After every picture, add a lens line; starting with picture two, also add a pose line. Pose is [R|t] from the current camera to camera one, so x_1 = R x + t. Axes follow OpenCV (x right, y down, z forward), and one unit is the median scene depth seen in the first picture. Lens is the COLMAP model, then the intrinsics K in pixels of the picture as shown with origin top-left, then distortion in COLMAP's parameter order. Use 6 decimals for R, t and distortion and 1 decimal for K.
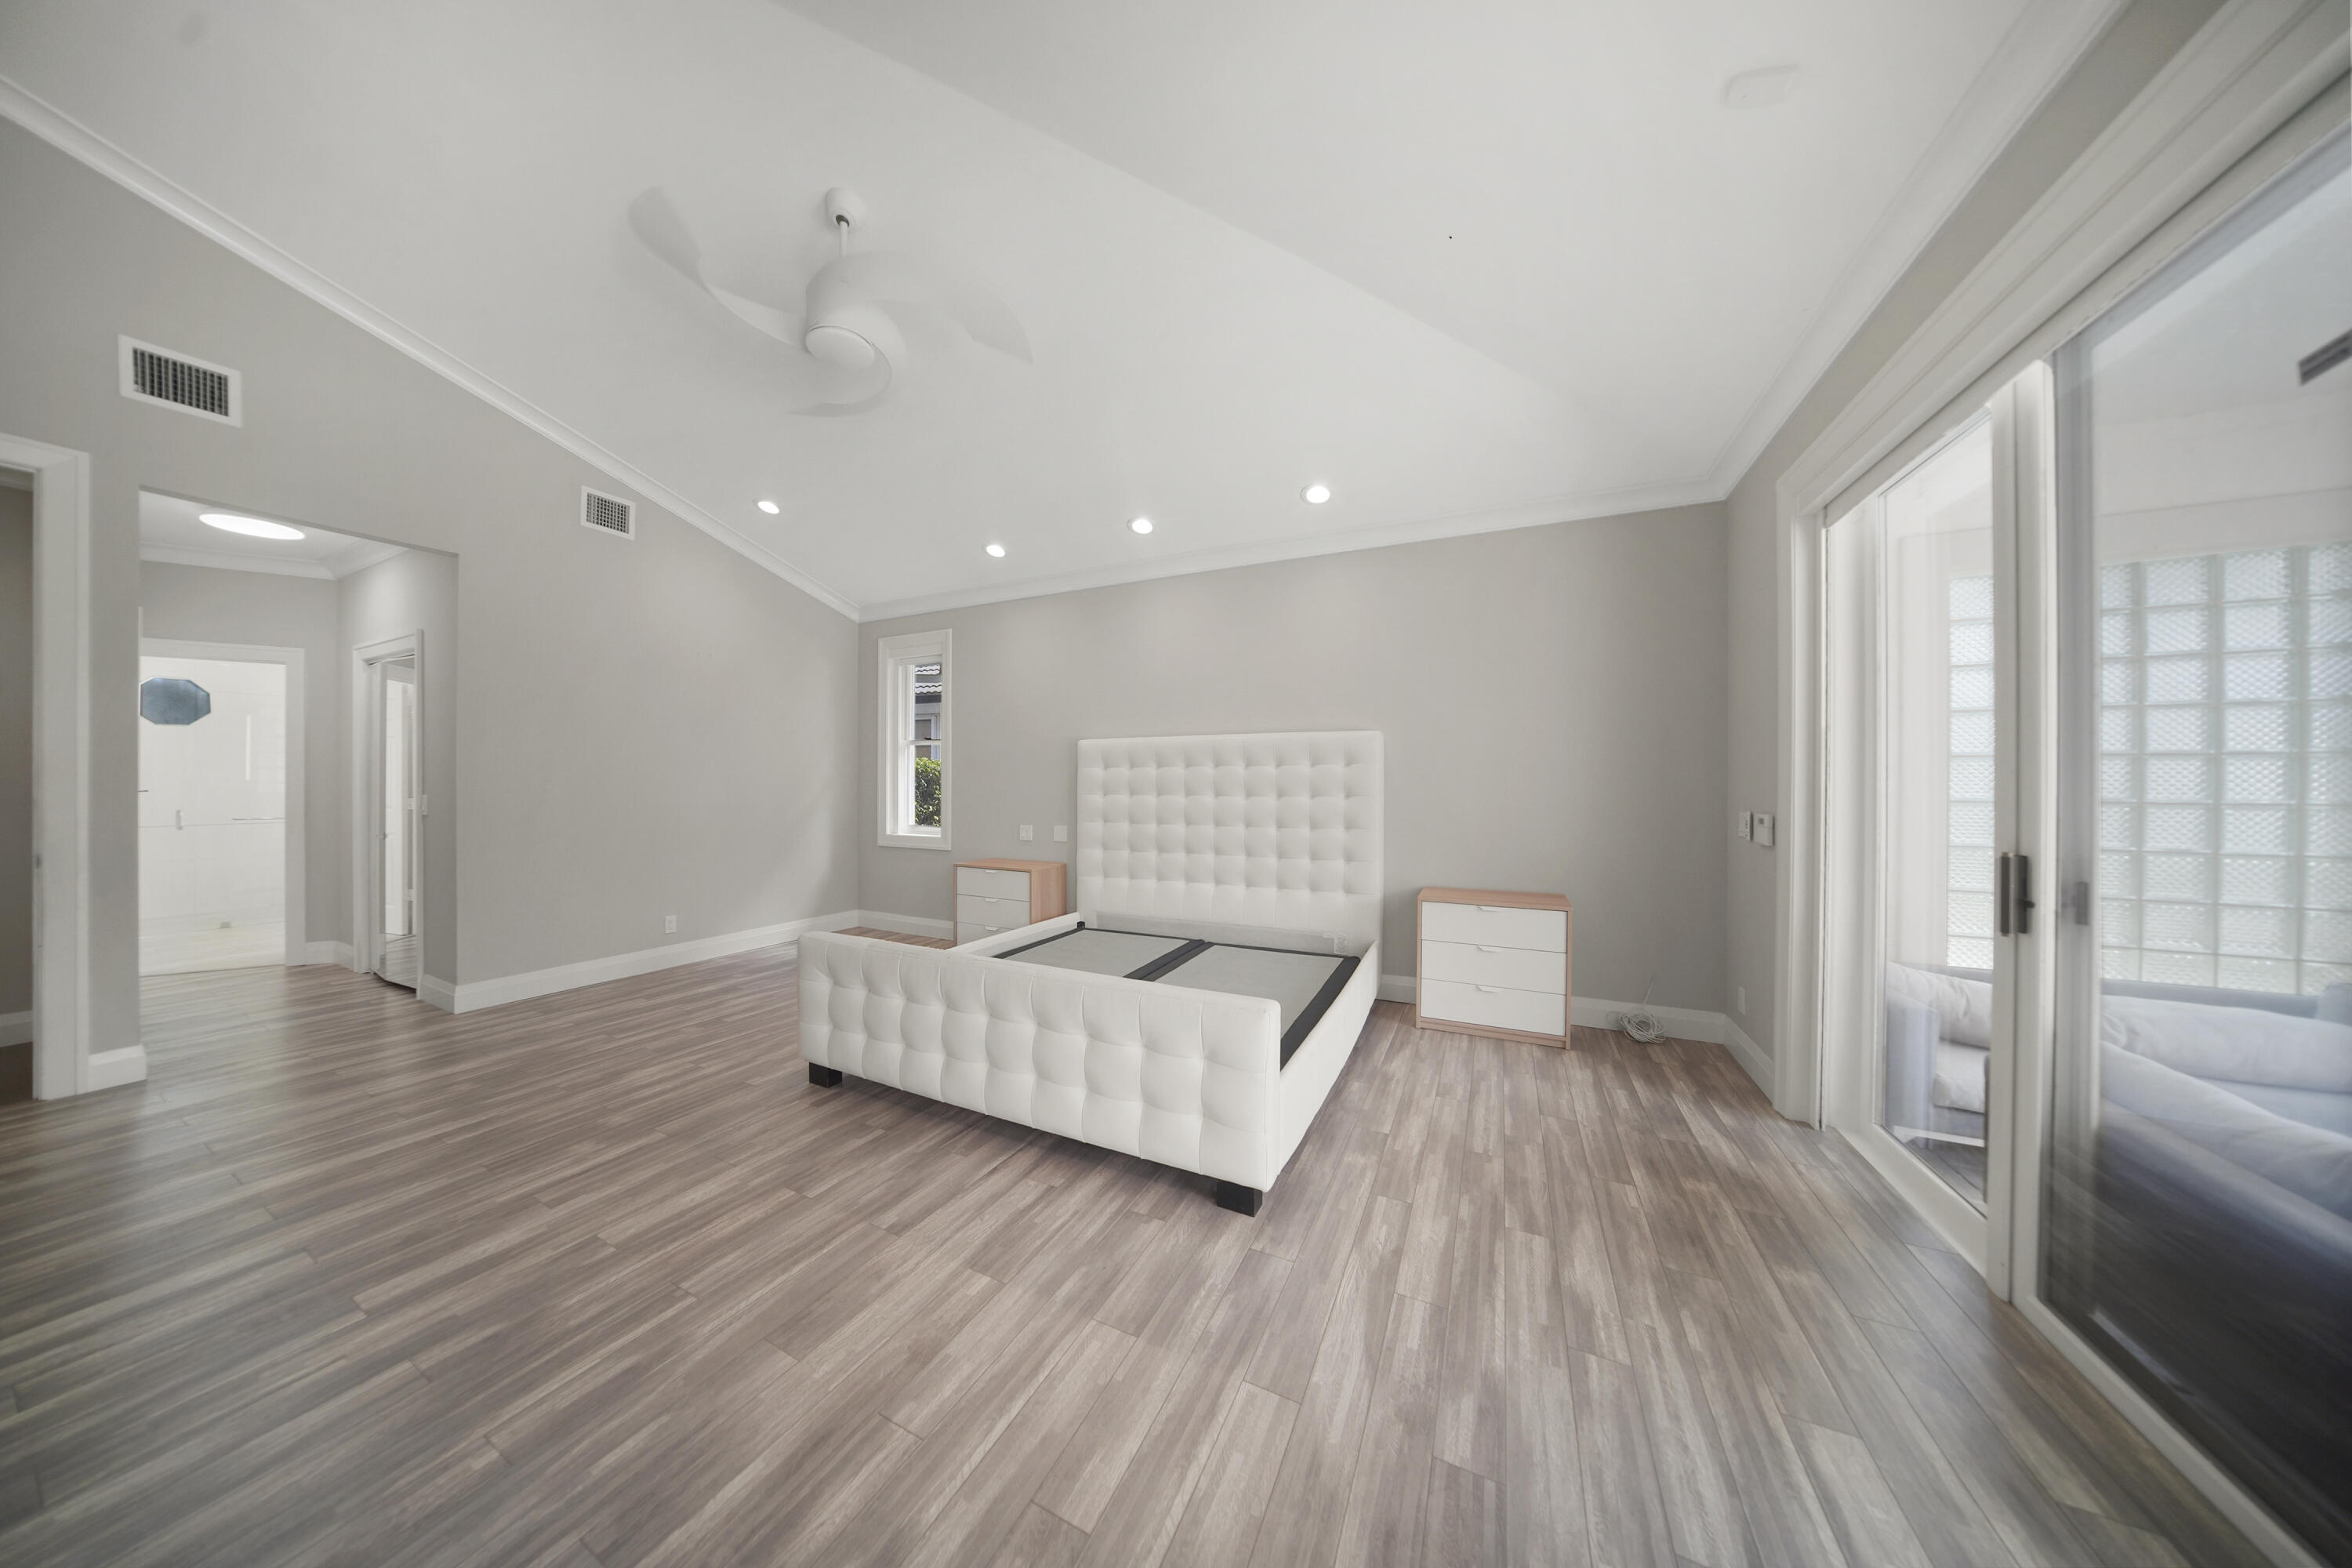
lens RADIAL K [[701.7, 0, 1137.8], [0, 701.7, 781.3], [0, 0, 1]] dist [-0.000398, -0.000009]
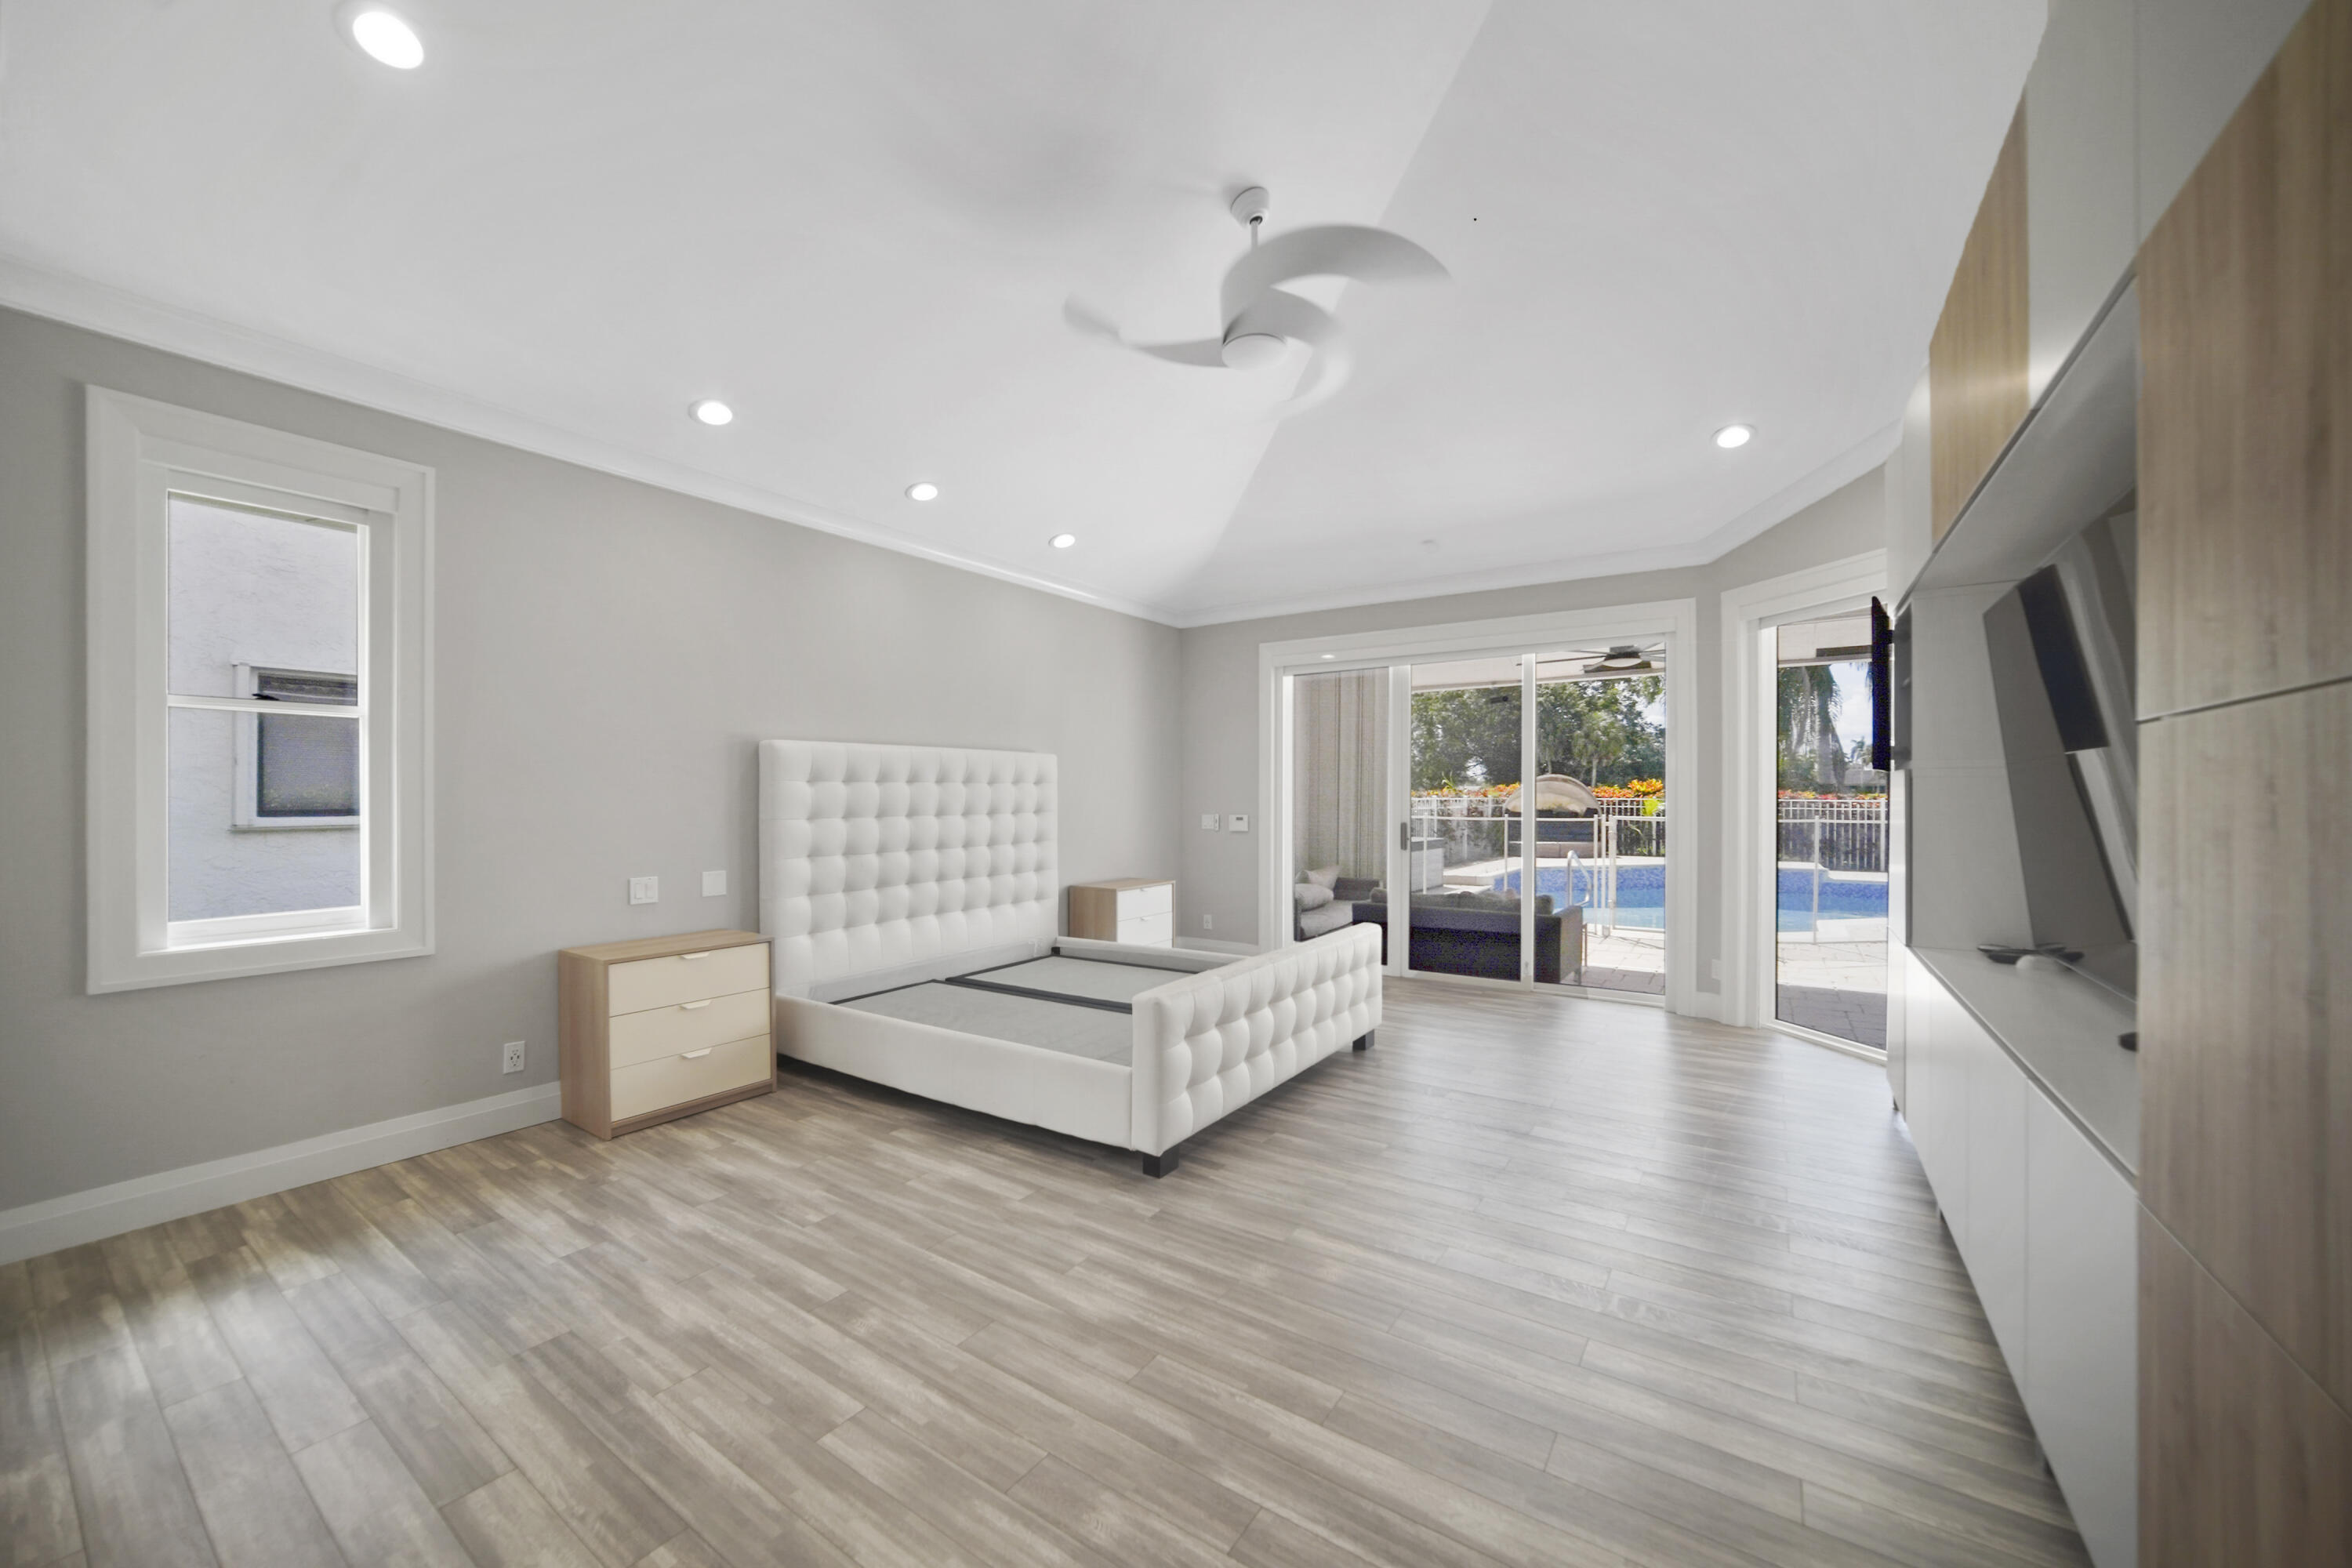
lens RADIAL K [[865.2, 0, 1174.1], [0, 865.2, 795.3], [0, 0, 1]] dist [-0.000304, 0.000017]
pose [[0.104762, 0.004499, 0.994487, -2.188467], [0.002696, 0.999985, -0.004808, -0.003605], [-0.994494, 0.003185, 0.104748, 1.330403]]
